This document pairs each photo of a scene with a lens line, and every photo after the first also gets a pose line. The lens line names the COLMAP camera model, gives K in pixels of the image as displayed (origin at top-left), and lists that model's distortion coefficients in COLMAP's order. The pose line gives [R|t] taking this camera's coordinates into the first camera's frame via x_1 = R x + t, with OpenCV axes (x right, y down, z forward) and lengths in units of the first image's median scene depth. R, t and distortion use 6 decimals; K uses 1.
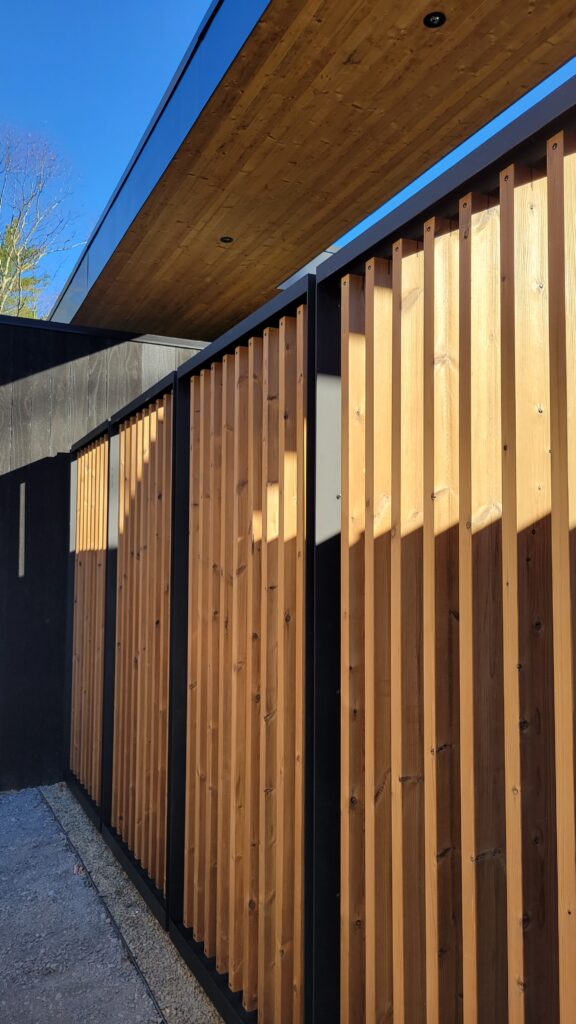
lens RADIAL K [[746.0, 0, 288.1], [0, 746.0, 517.2], [0, 0, 1]] dist [0.082681, 0.001184]
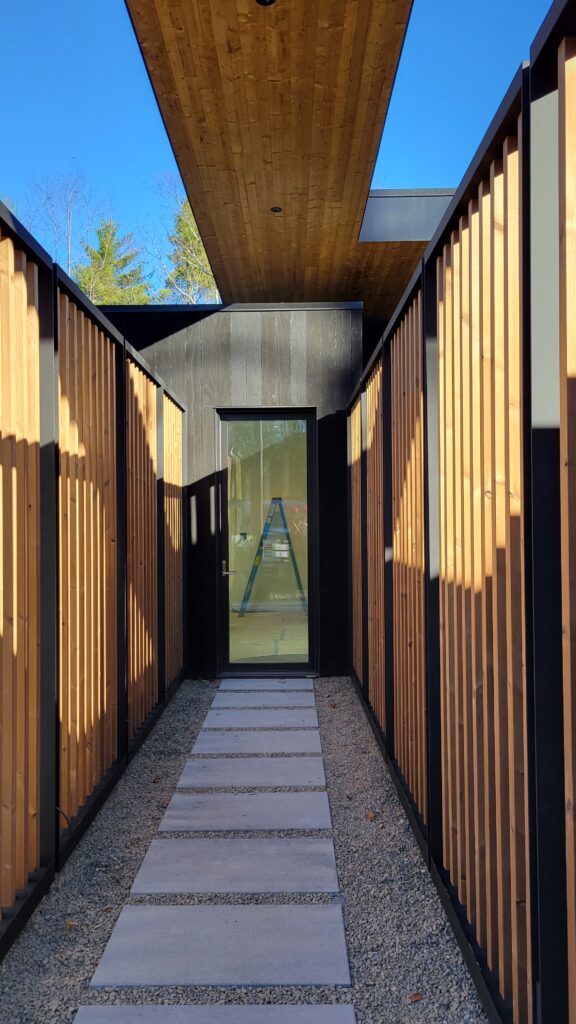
lens RADIAL K [[746.0, 0, 293.2], [0, 746.0, 510.6], [0, 0, 1]] dist [0.082681, 0.001184]
pose [[0.893253, -0.003589, -0.449539, 0.537823], [0.025221, 0.998793, 0.042142, 0.038743], [0.448846, -0.048982, 0.892266, -0.014334]]
